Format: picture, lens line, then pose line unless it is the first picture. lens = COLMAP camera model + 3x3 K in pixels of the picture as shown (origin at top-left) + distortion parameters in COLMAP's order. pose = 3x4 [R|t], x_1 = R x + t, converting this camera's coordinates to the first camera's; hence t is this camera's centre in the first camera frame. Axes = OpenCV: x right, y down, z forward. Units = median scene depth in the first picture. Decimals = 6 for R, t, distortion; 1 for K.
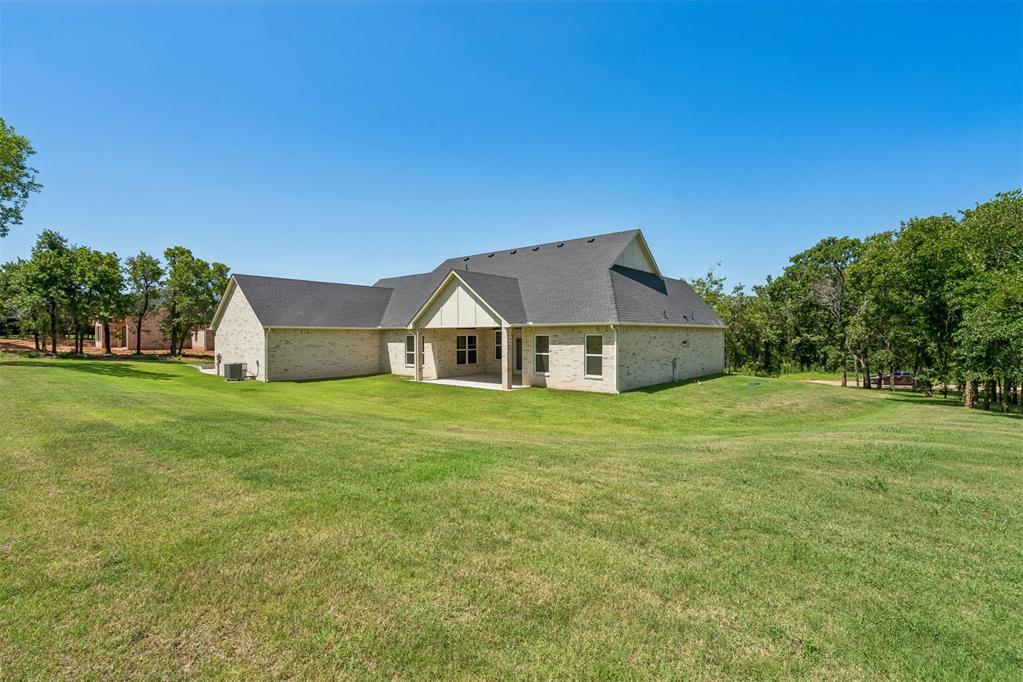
lens RADIAL K [[464.1, 0, 514.6], [0, 464.1, 342.6], [0, 0, 1]] dist [-0.001208, -0.000228]
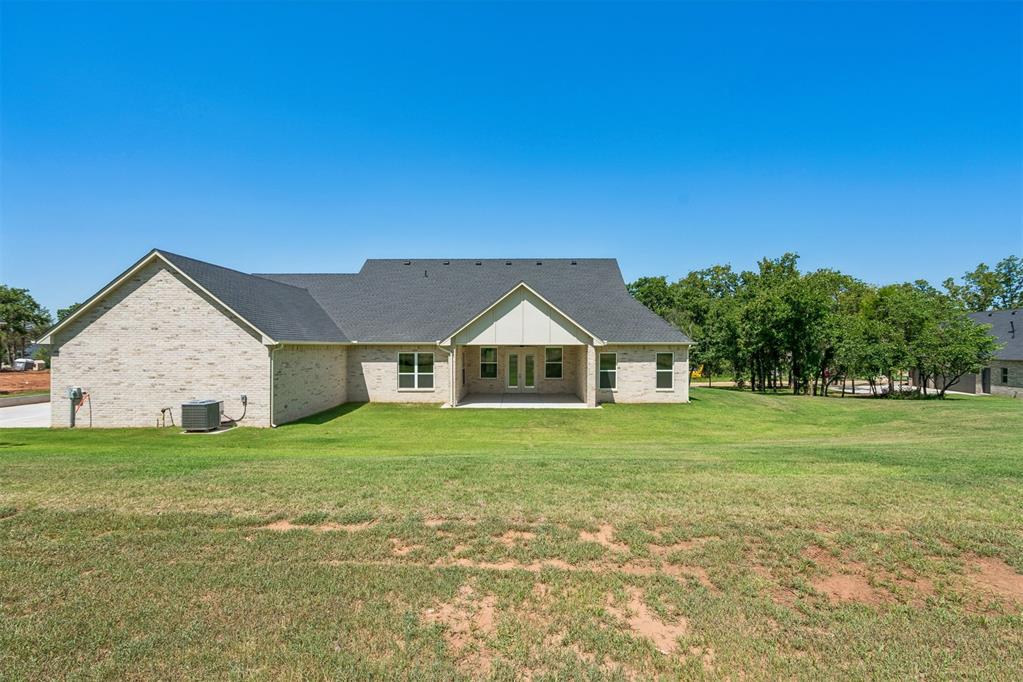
lens RADIAL K [[464.1, 0, 519.2], [0, 464.1, 362.4], [0, 0, 1]] dist [-0.001208, -0.000228]
pose [[0.771170, -0.019176, 0.636340, -0.657354], [0.007251, 0.999746, 0.021340, -0.016172], [-0.636588, -0.011843, 0.771113, 0.278704]]
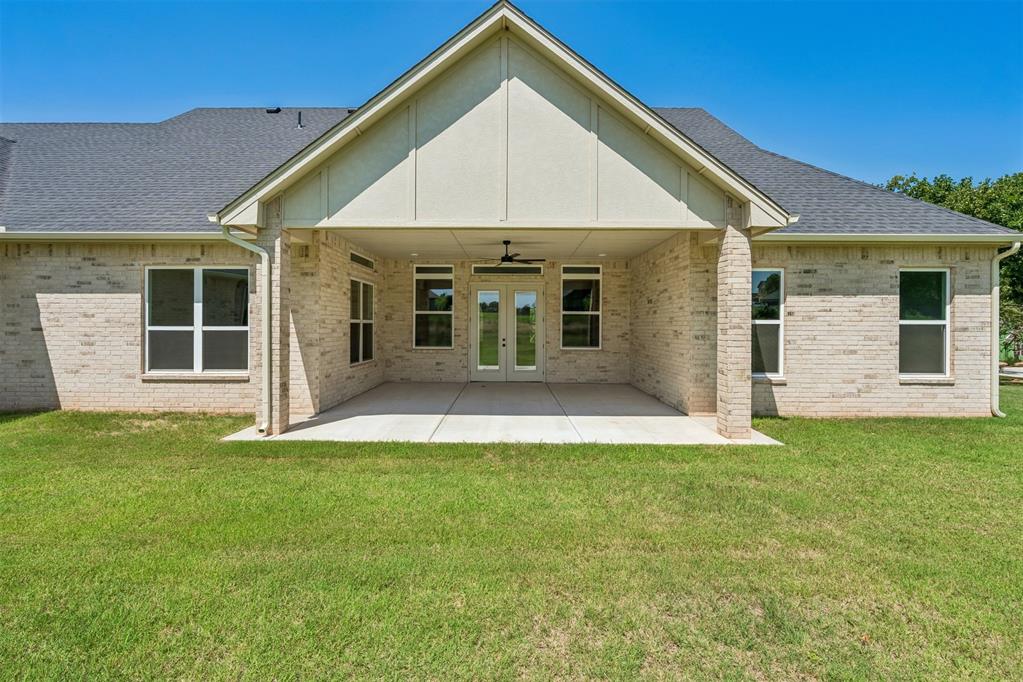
lens RADIAL K [[464.1, 0, 509.5], [0, 464.1, 325.3], [0, 0, 1]] dist [-0.001208, -0.000228]
pose [[0.773360, 0.006346, 0.633936, -0.272123], [0.003398, 0.999894, -0.014154, 0.027075], [-0.633959, 0.013100, 0.773256, 0.731380]]
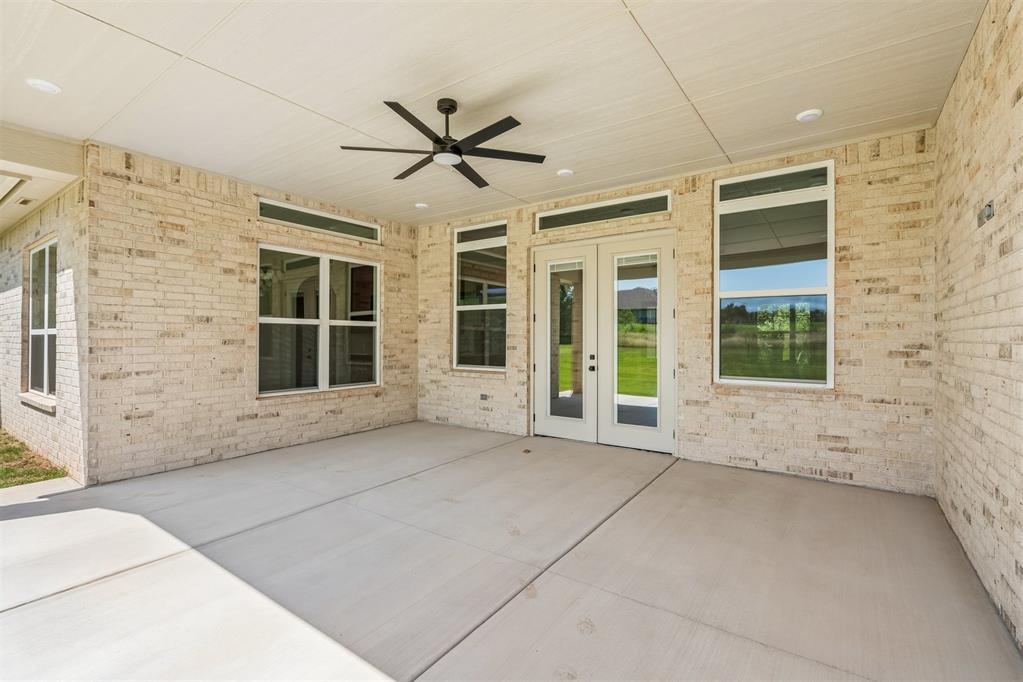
lens RADIAL K [[464.1, 0, 513.1], [0, 464.1, 336.4], [0, 0, 1]] dist [-0.001208, -0.000228]
pose [[0.996193, 0.006565, 0.086933, -0.037364], [-0.004679, 0.999750, -0.021871, 0.029914], [-0.087055, 0.021381, 0.995974, 0.873519]]
